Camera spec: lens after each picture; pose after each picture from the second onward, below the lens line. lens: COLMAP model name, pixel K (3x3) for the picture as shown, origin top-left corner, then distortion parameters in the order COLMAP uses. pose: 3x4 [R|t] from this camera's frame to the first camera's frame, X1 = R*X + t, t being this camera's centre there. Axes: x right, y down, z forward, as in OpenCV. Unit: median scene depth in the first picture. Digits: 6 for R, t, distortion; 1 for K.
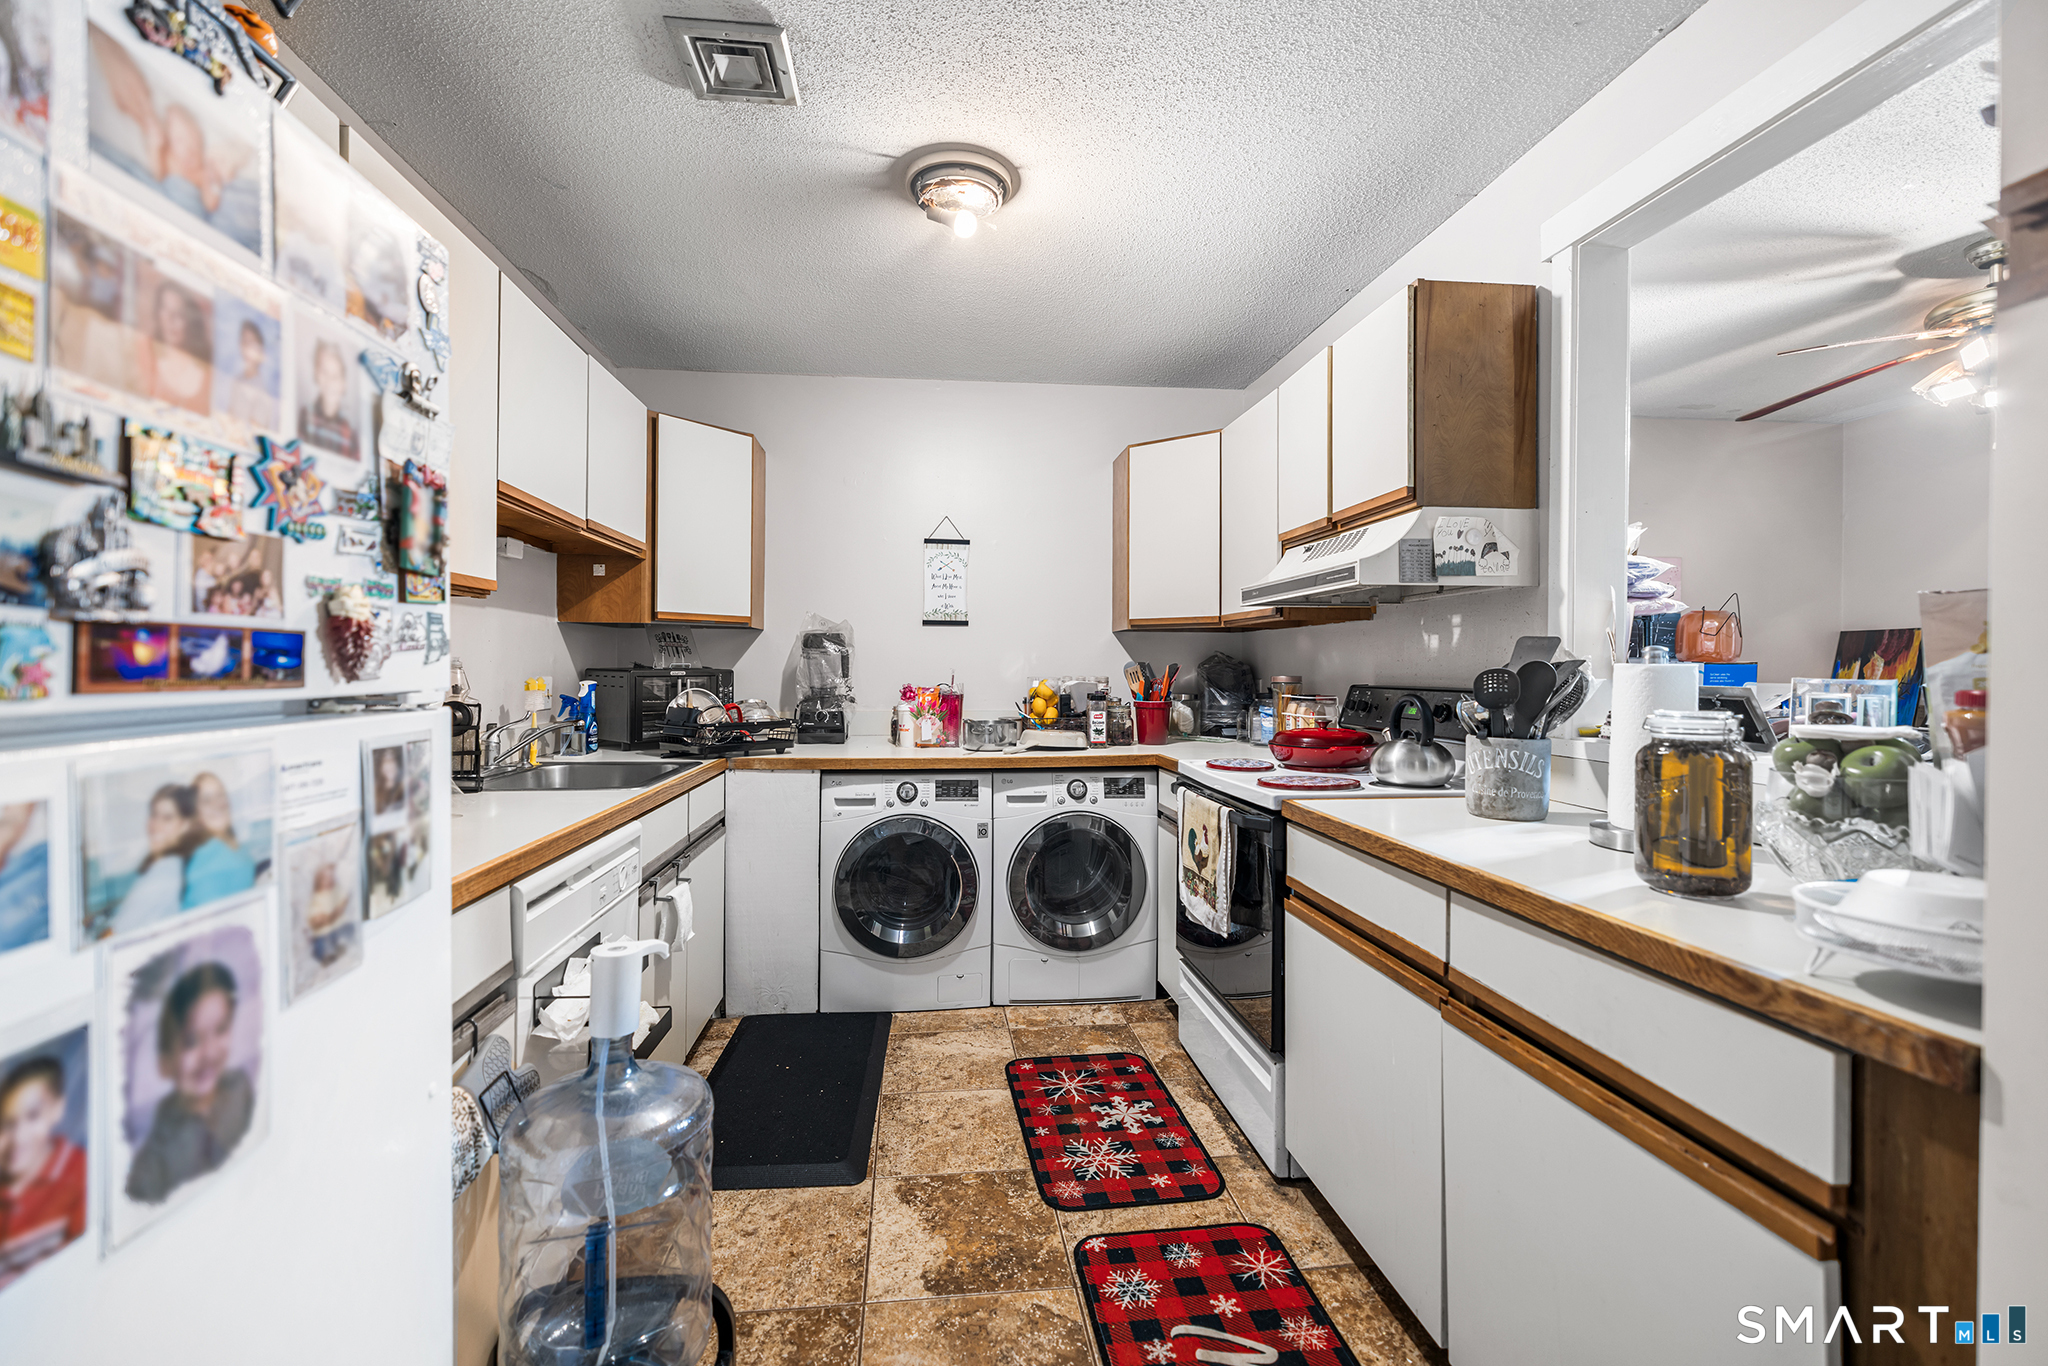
lens RADIAL K [[853.4, 0, 1016.5], [0, 853.4, 673.4], [0, 0, 1]] dist [0.005647, -0.001146]
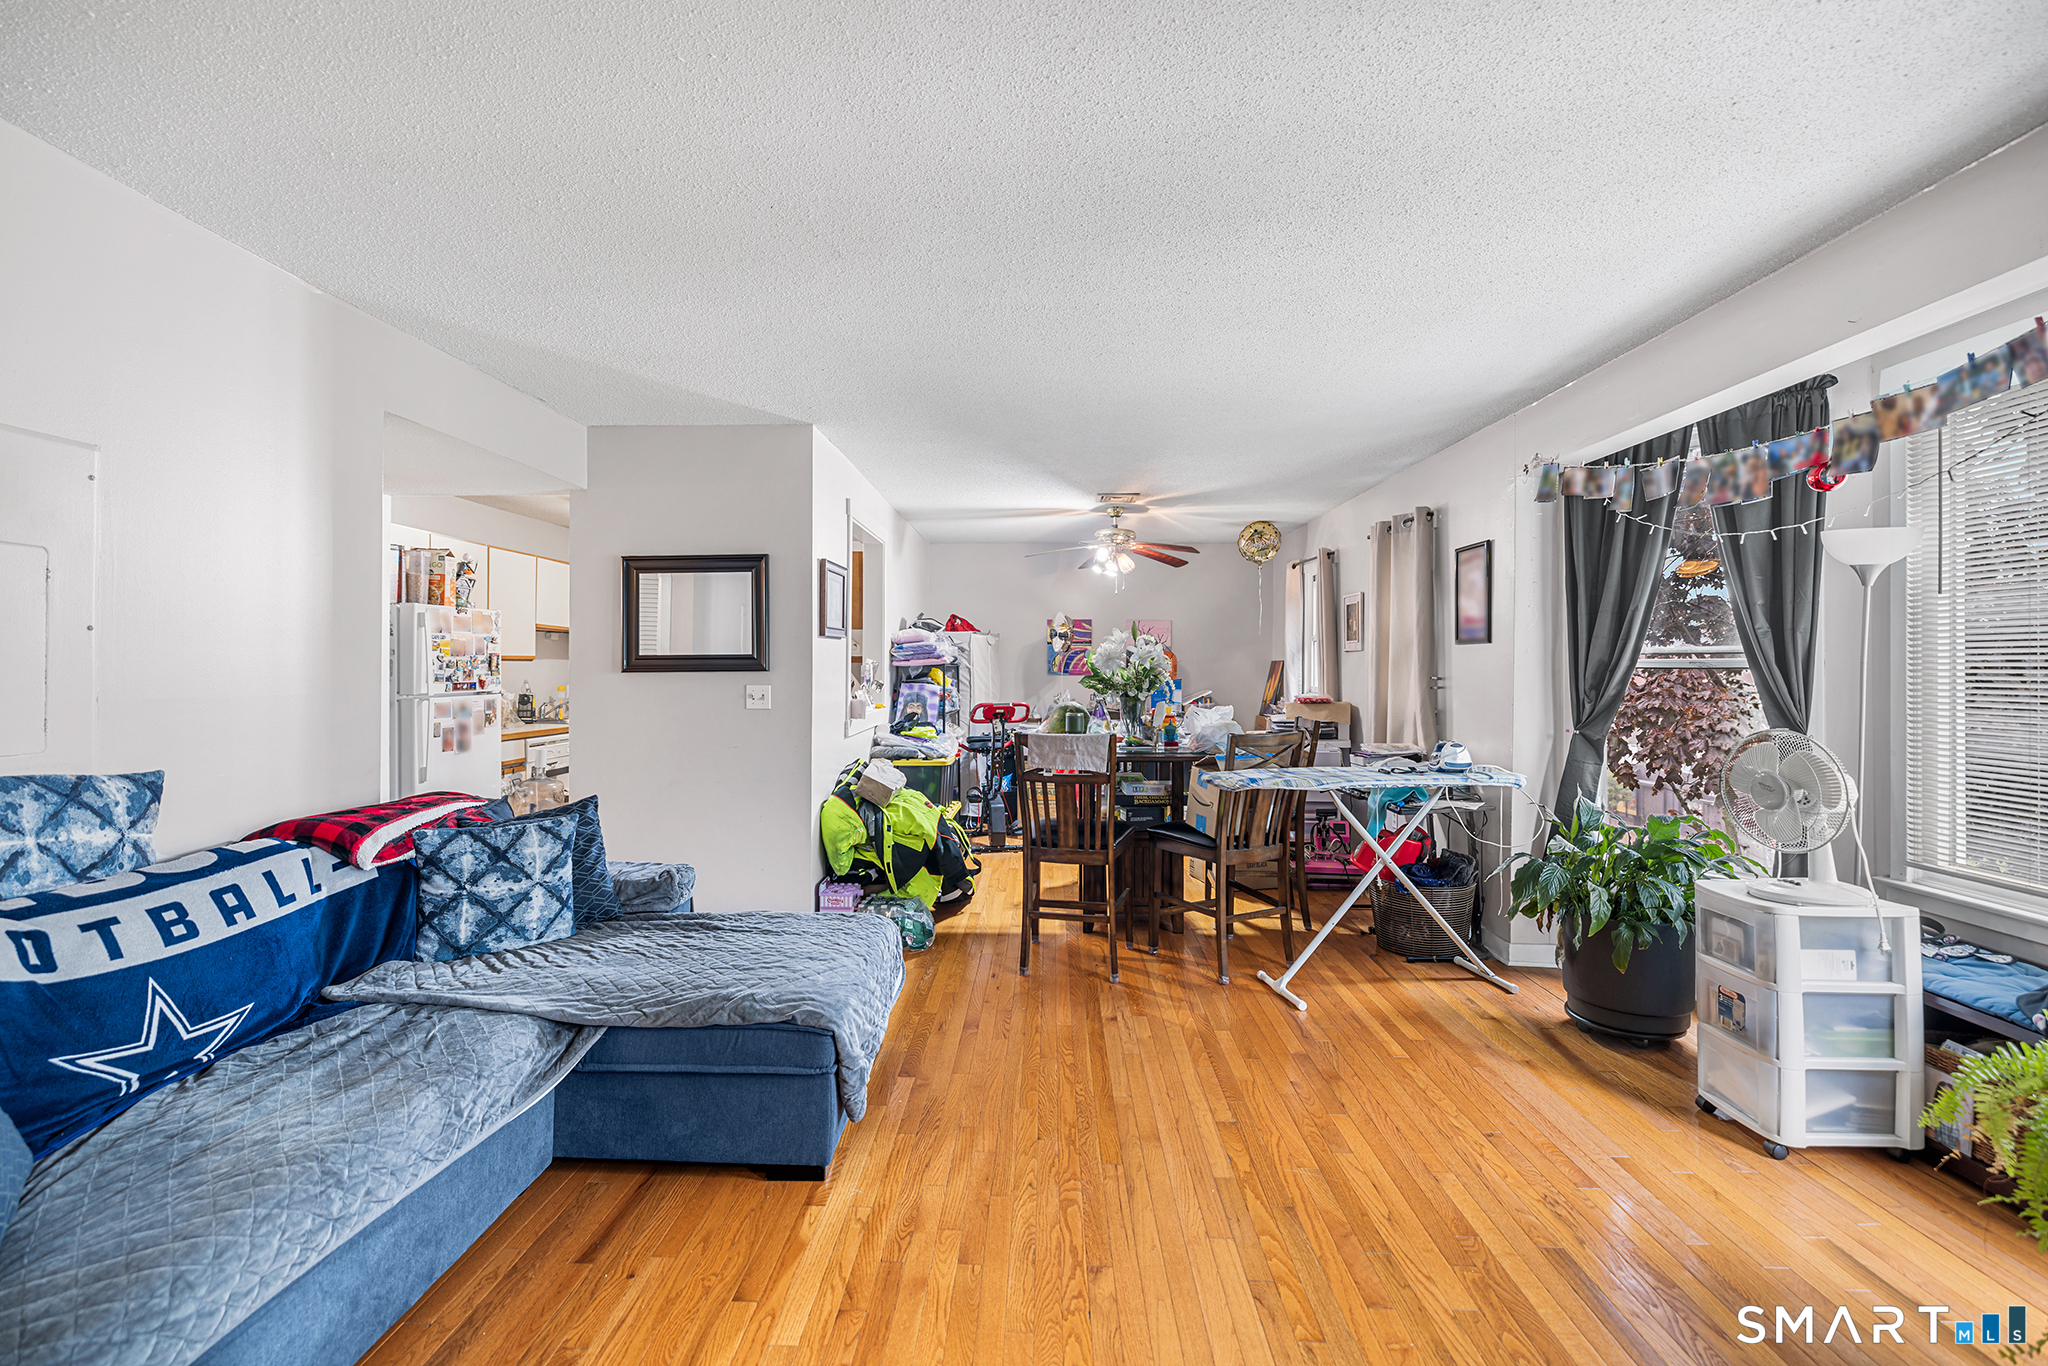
lens RADIAL K [[853.4, 0, 1011.5], [0, 853.4, 674.8], [0, 0, 1]] dist [0.005647, -0.001146]
pose [[0.988361, 0.005681, -0.152021, 4.346312], [-0.005749, 0.999983, -0.000011, -0.128453], [0.152018, 0.000885, 0.988377, -5.004131]]
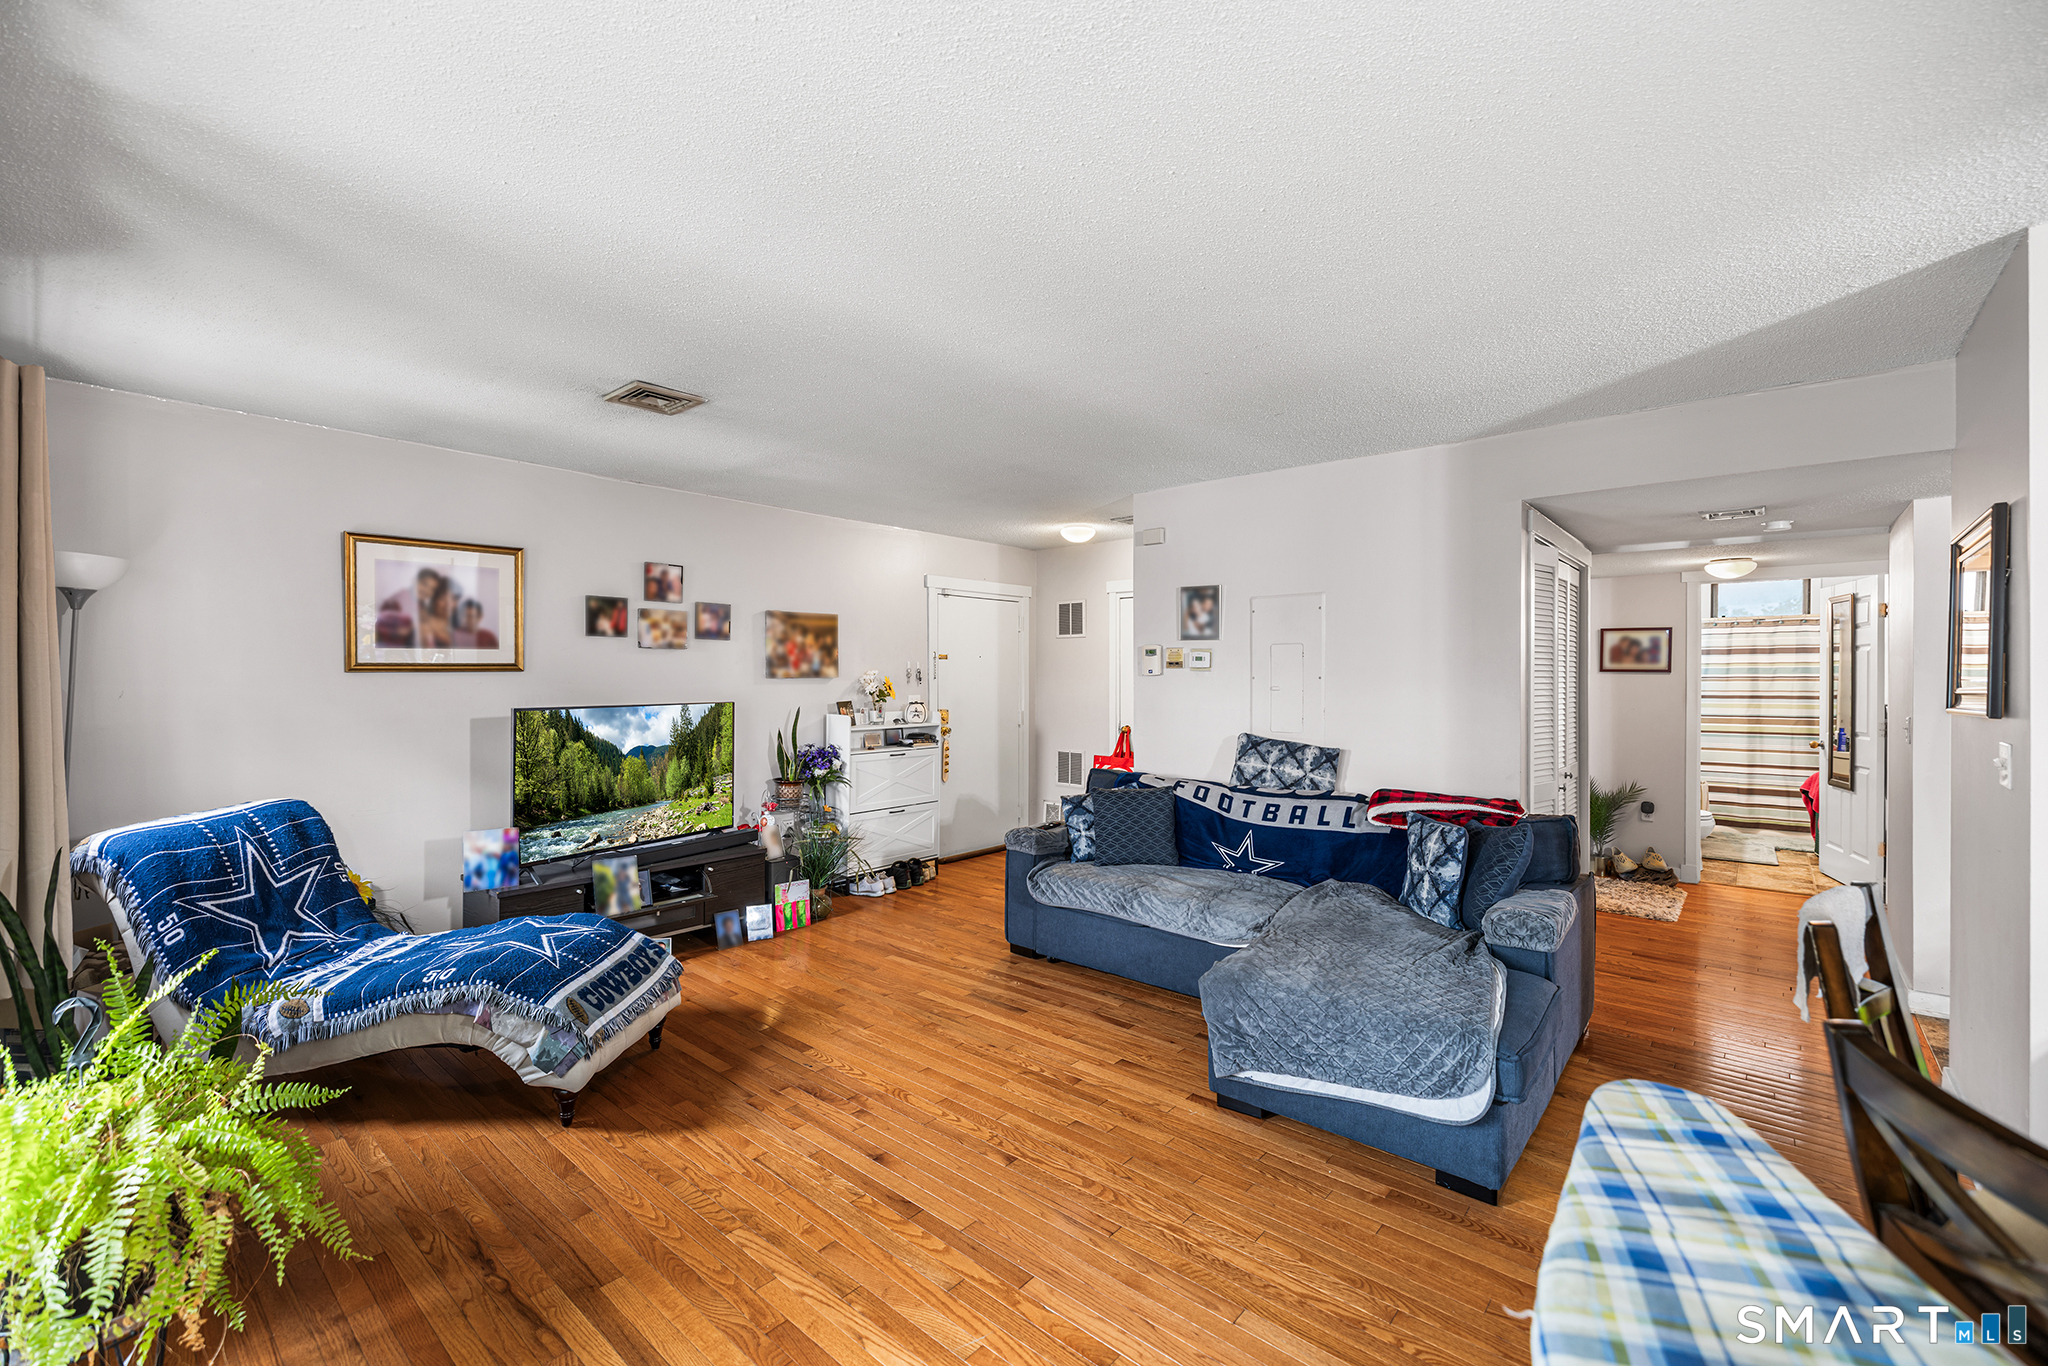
lens RADIAL K [[853.4, 0, 1019.3], [0, 853.4, 687.8], [0, 0, 1]] dist [0.005647, -0.001146]
pose [[-0.734895, 0.006952, -0.678145, 6.476515], [-0.006000, 0.999842, 0.016752, -0.274763], [0.678154, 0.016380, -0.734737, 0.048455]]
